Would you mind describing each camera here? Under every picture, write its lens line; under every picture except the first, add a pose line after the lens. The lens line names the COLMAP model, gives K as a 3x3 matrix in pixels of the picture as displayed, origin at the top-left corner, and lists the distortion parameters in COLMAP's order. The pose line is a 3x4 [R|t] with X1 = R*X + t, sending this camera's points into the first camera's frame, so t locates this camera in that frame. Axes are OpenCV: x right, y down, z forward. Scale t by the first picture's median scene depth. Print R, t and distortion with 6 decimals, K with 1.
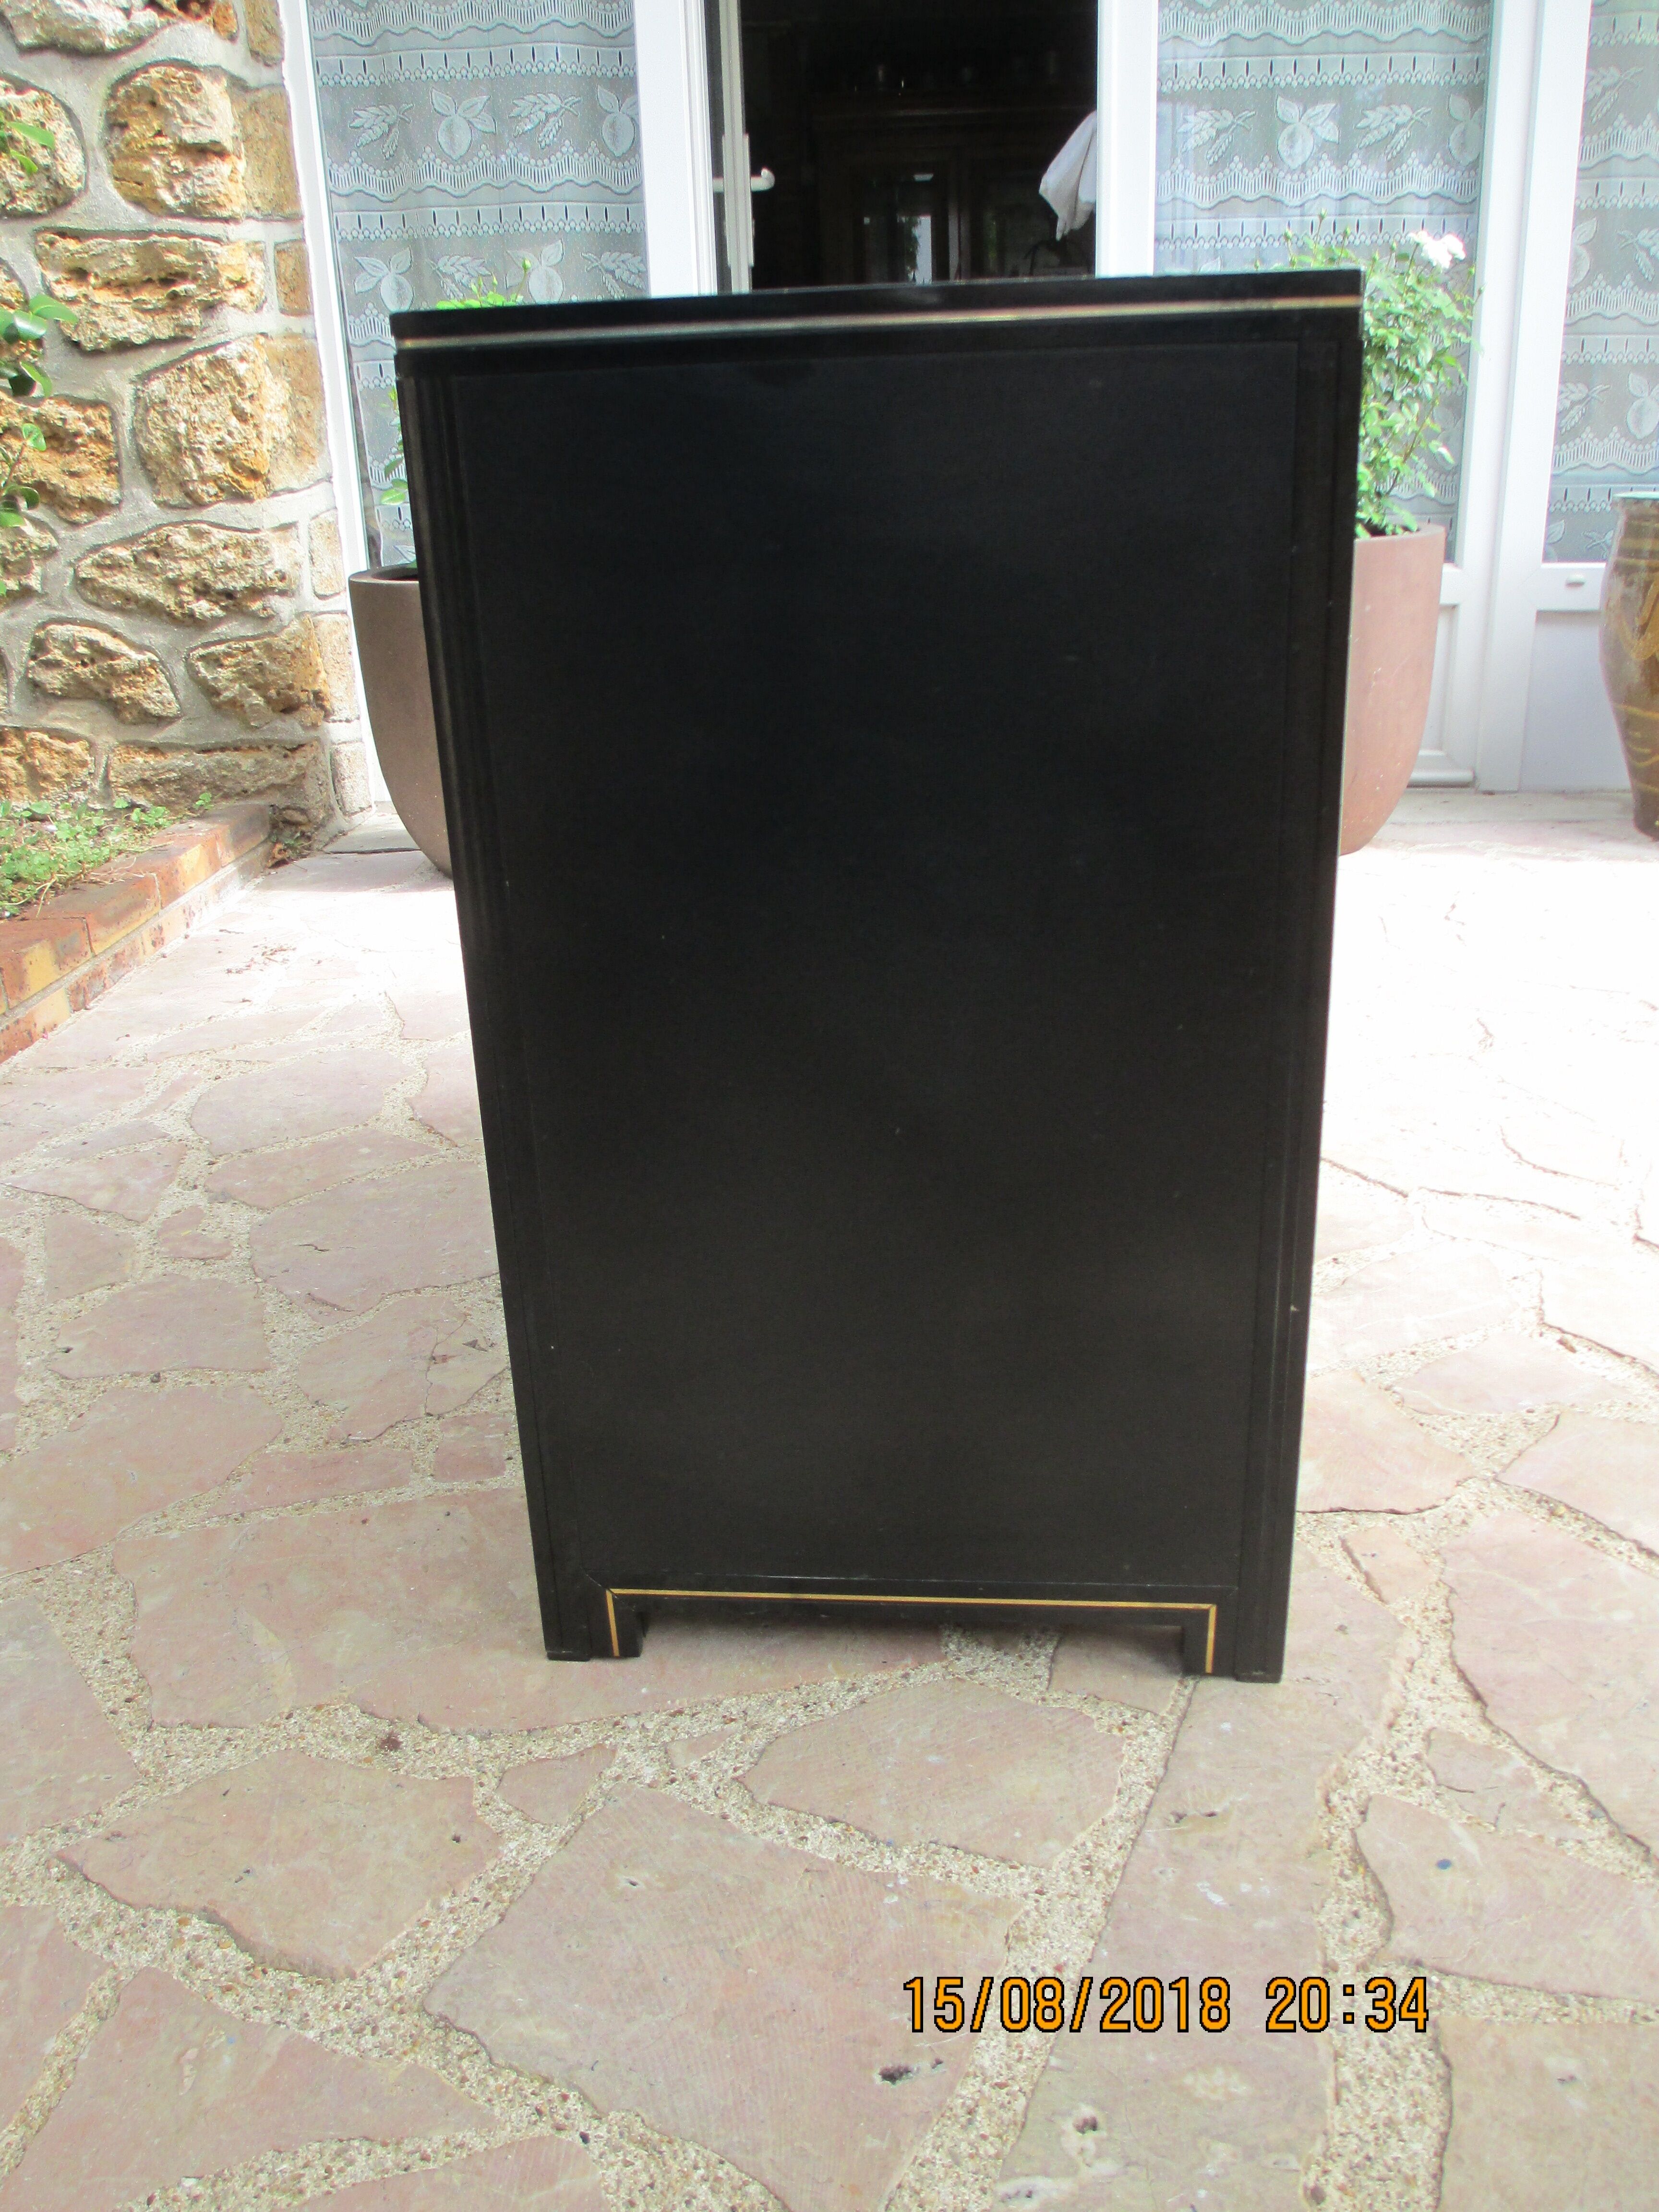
lens RADIAL K [[1829.6, 0, 837.5], [0, 1829.6, 1105.4], [0, 0, 1]] dist [-0.060583, 0.011333]
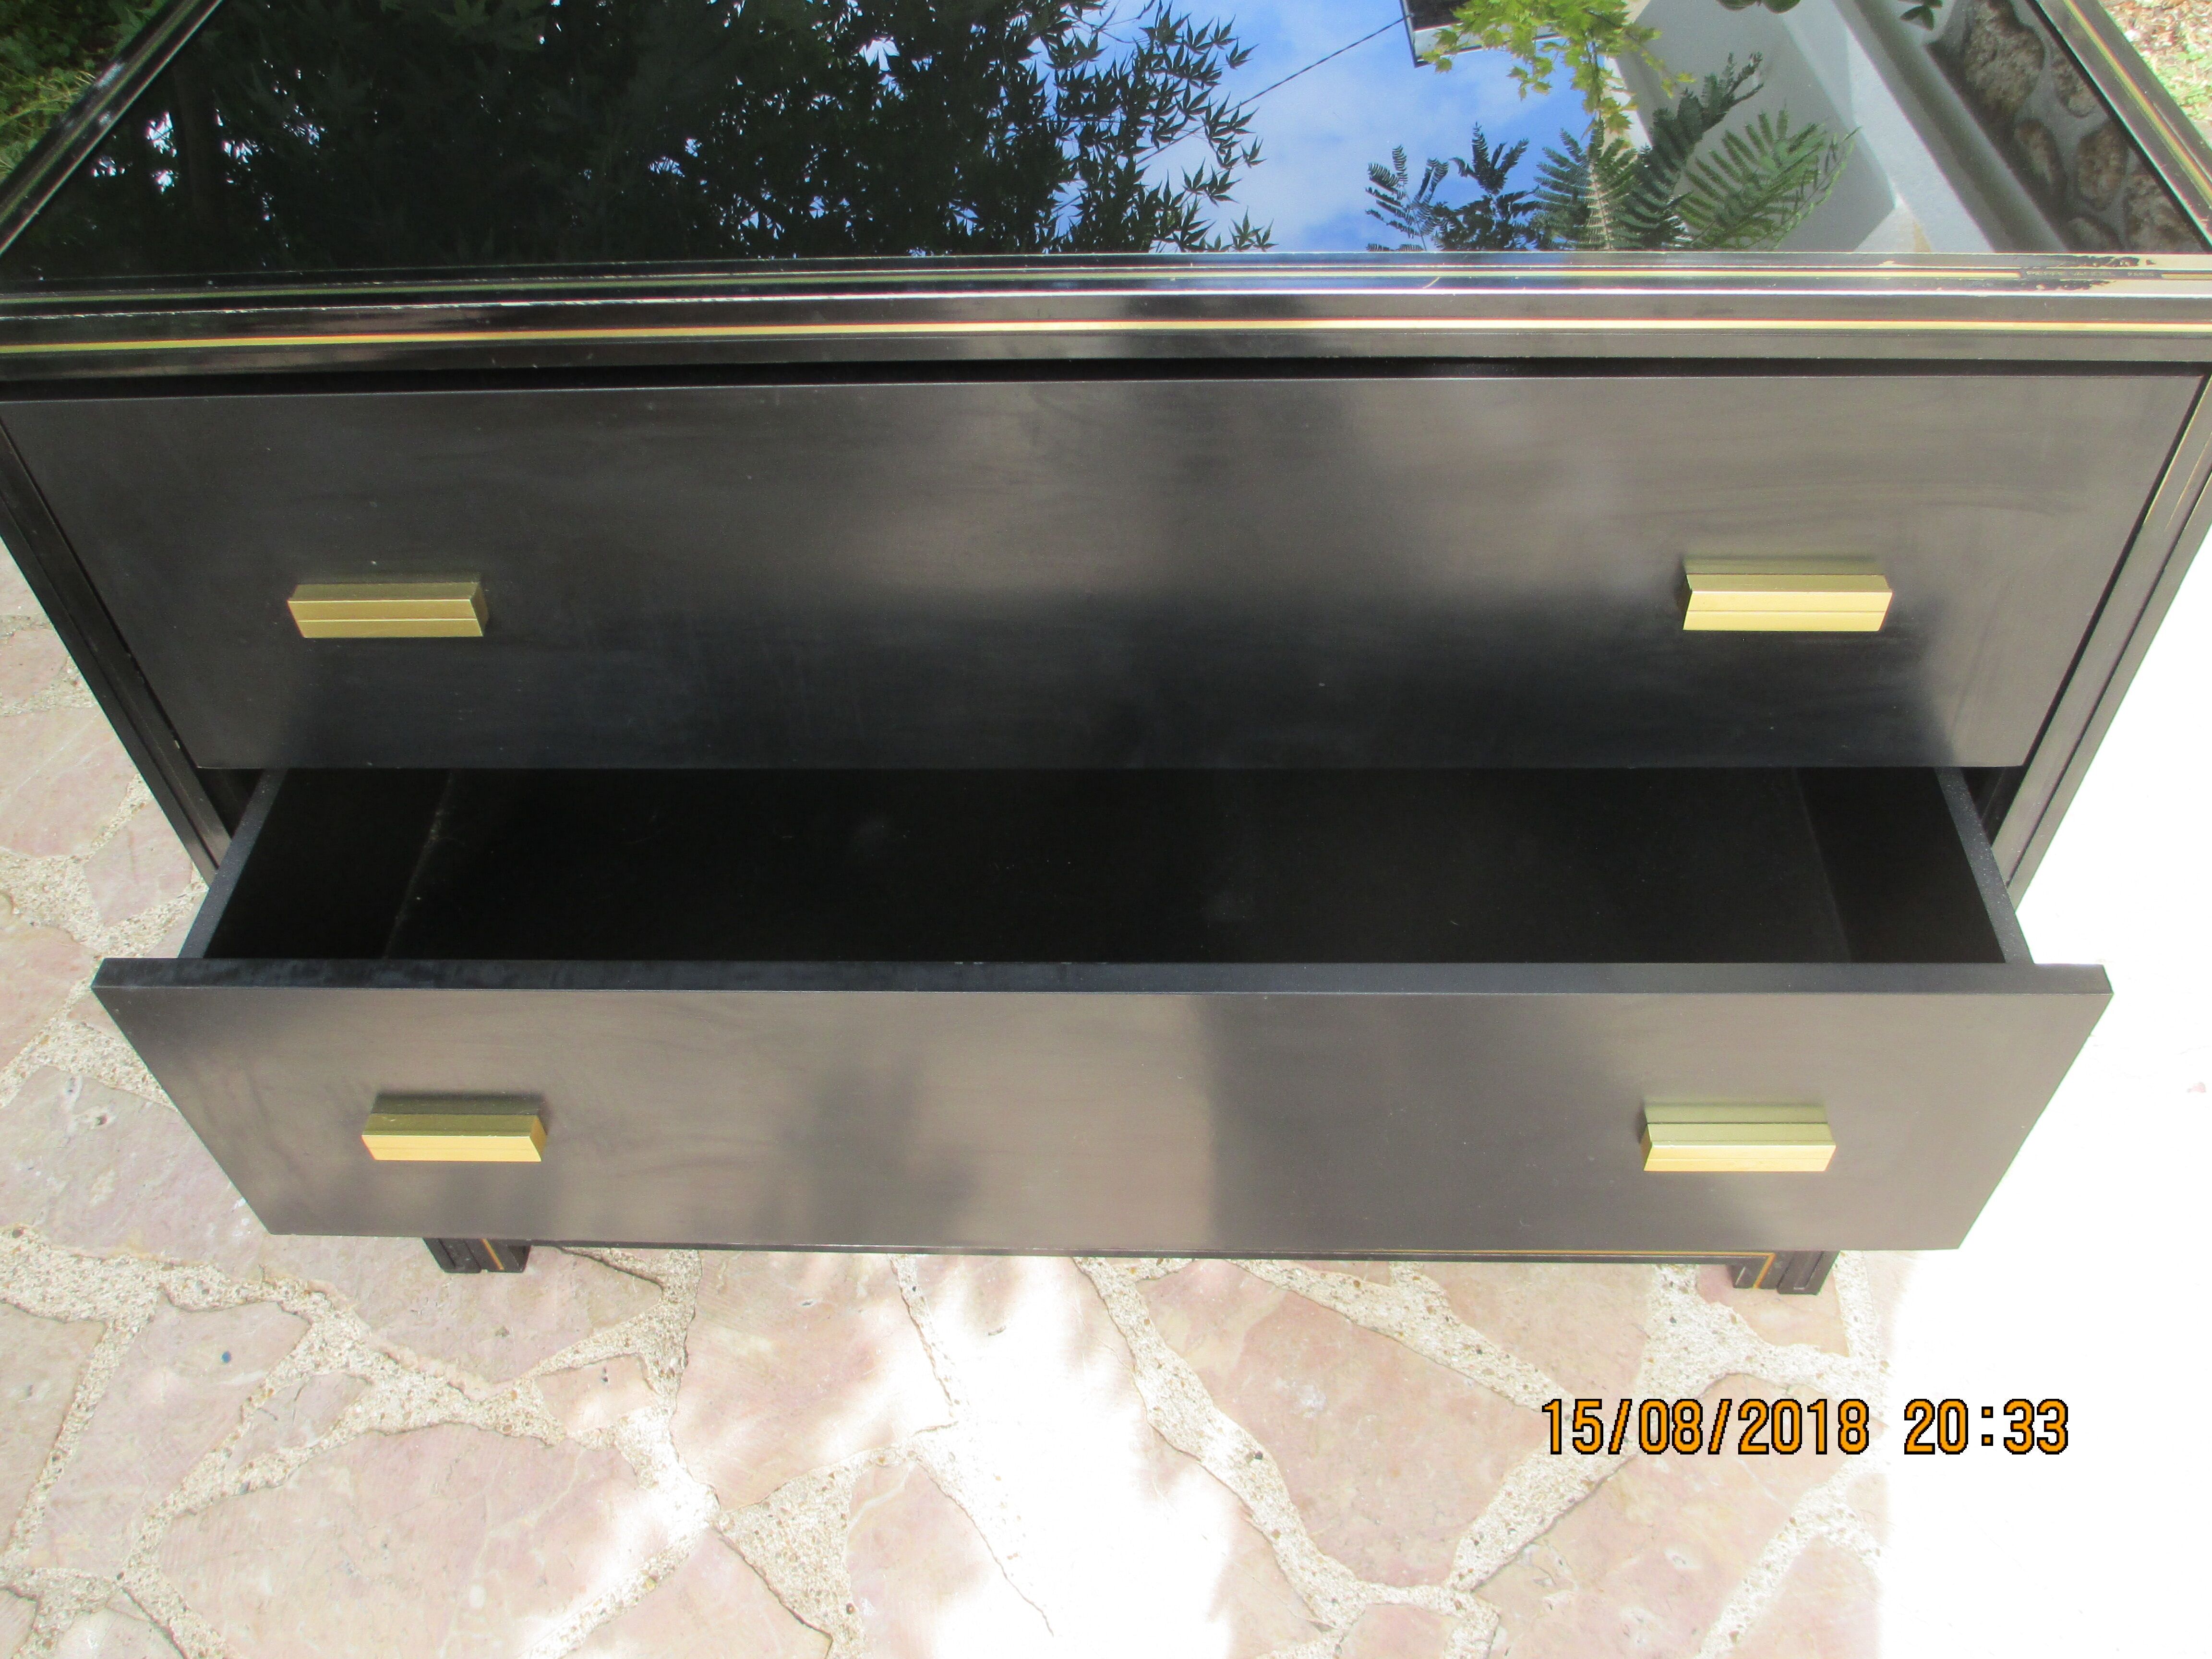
lens RADIAL K [[1829.6, 0, 1098.3], [0, 1829.6, 820.3], [0, 0, 1]] dist [-0.060583, 0.011333]
pose [[0.062095, 0.759490, -0.647549, 0.972306], [-0.331830, 0.627603, 0.704275, -1.011030], [0.941293, 0.171144, 0.290993, 1.201452]]
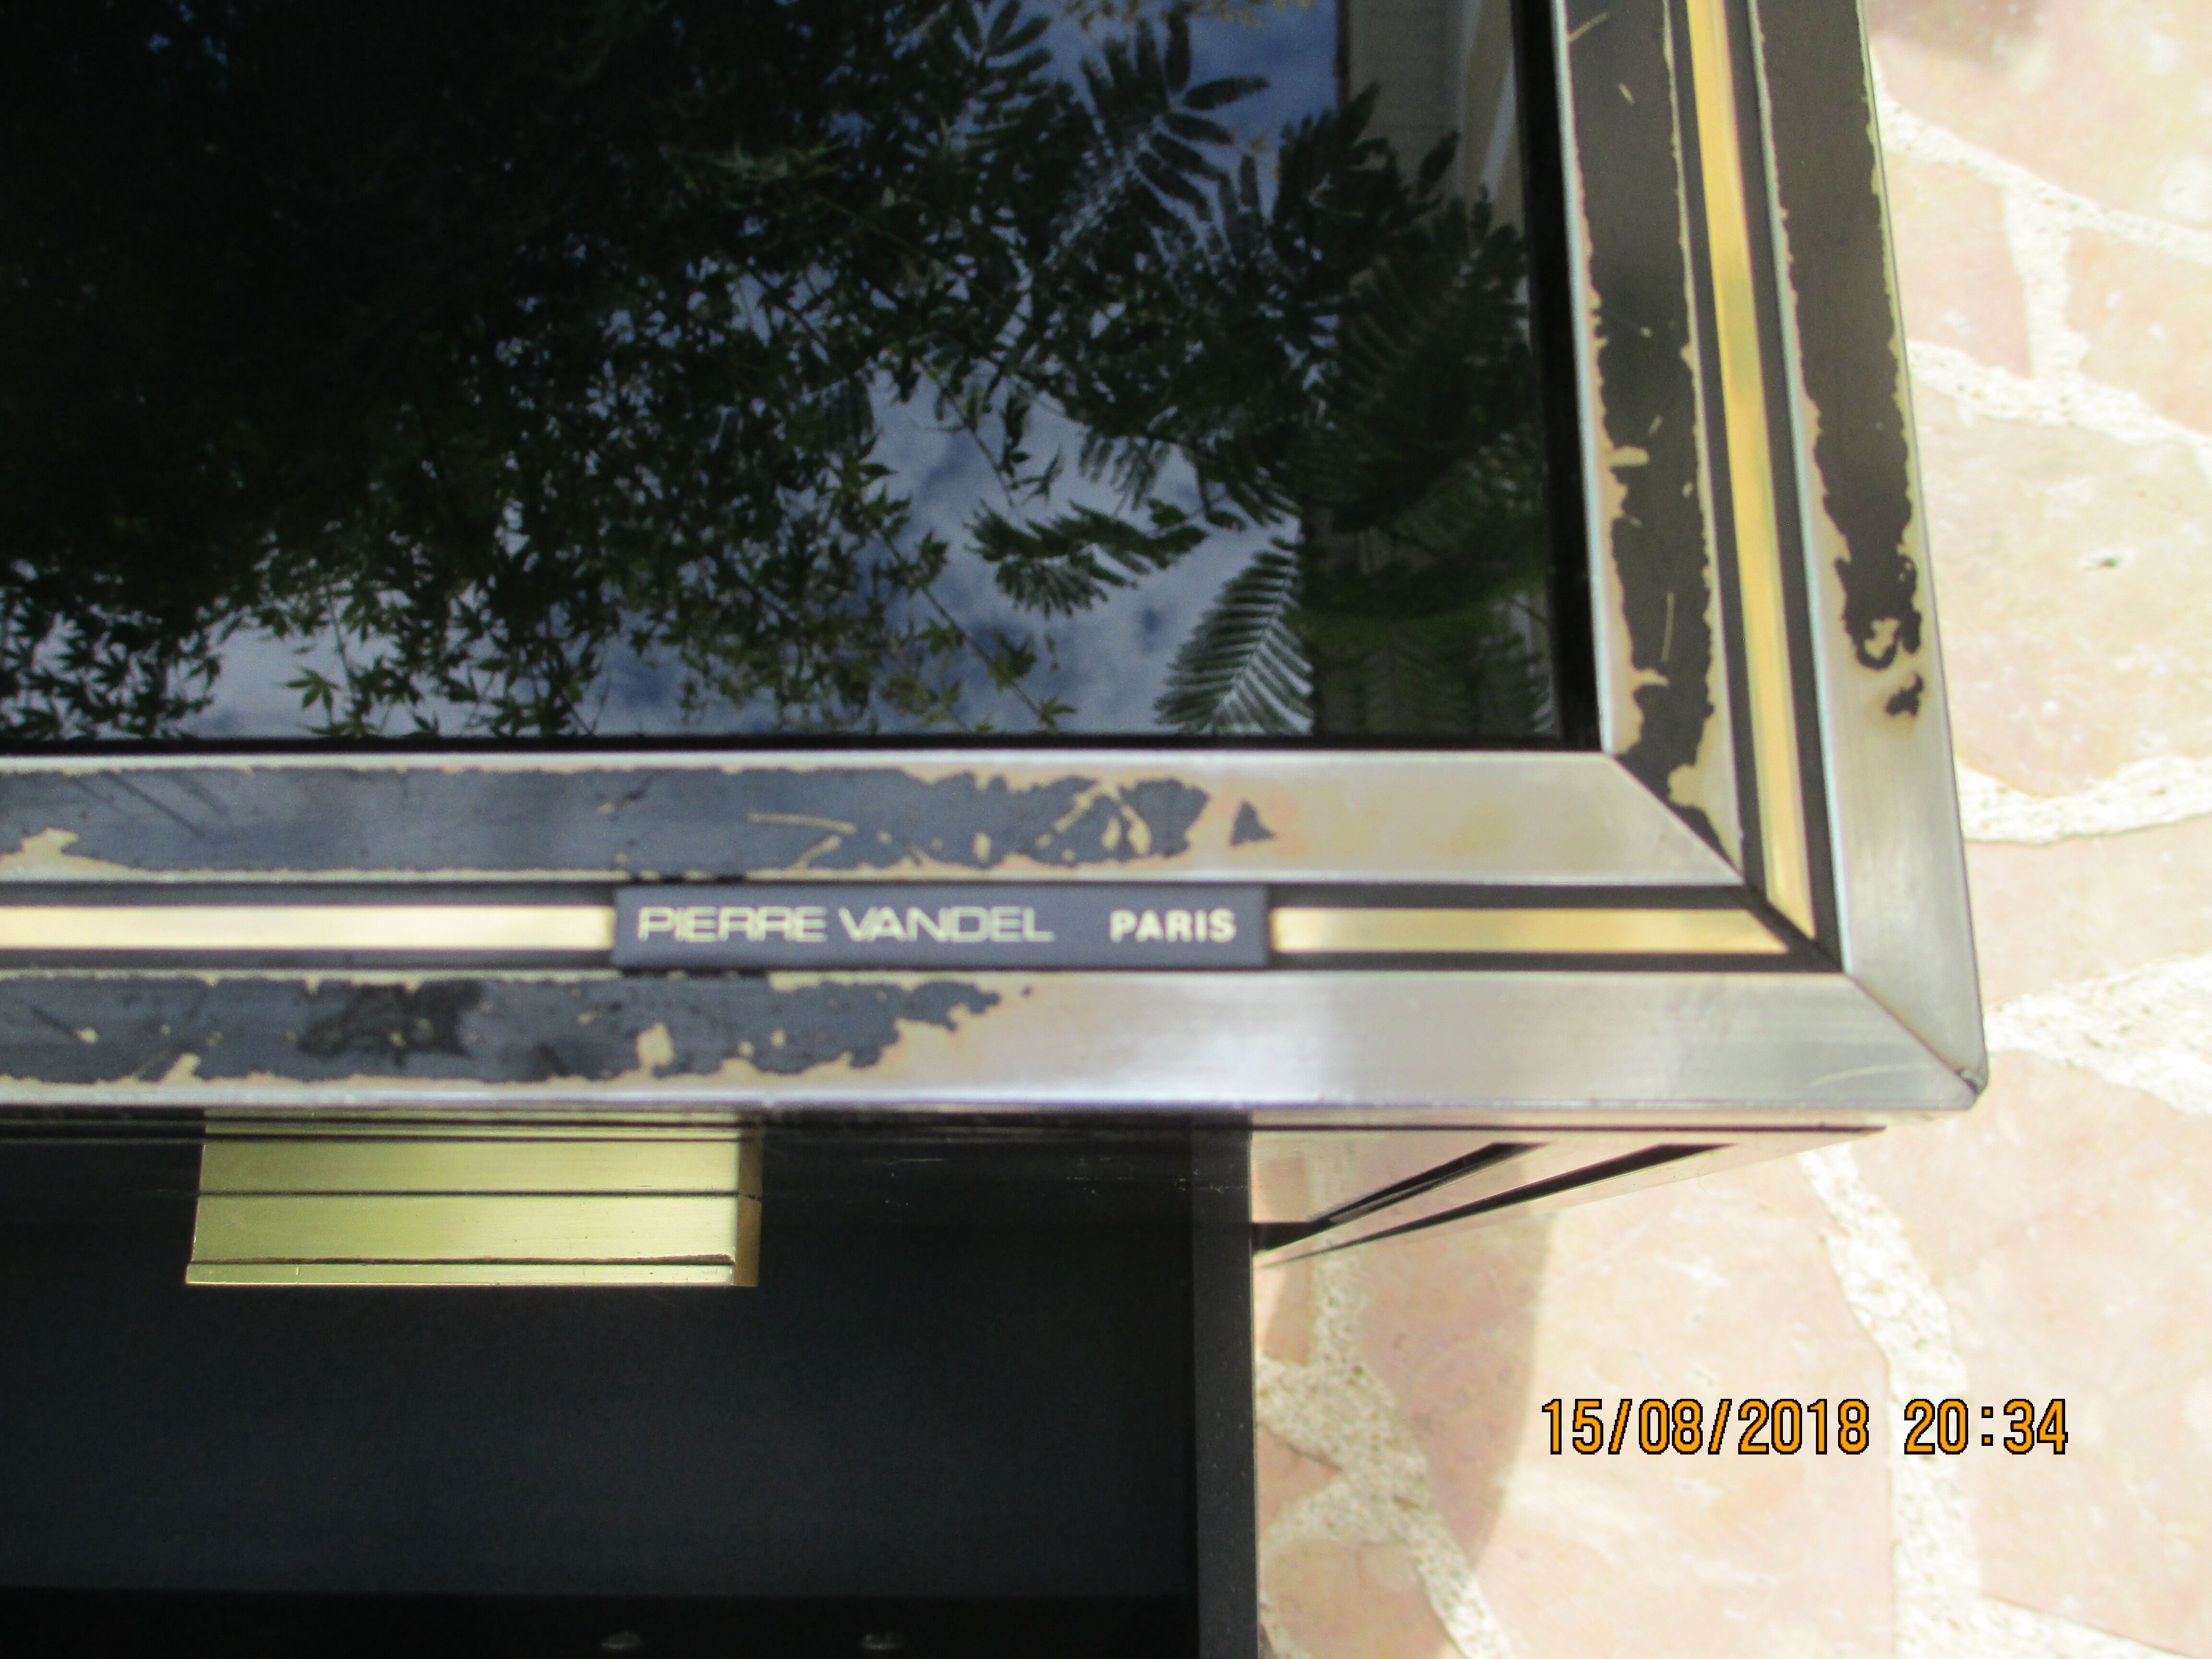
lens RADIAL K [[1829.6, 0, 1104.0], [0, 1829.6, 831.1], [0, 0, 1]] dist [-0.060583, 0.011333]
pose [[0.095861, 0.972493, -0.212291, 0.365568], [-0.348805, 0.232569, 0.907880, -0.918927], [0.932280, -0.012982, 0.361505, 1.728633]]
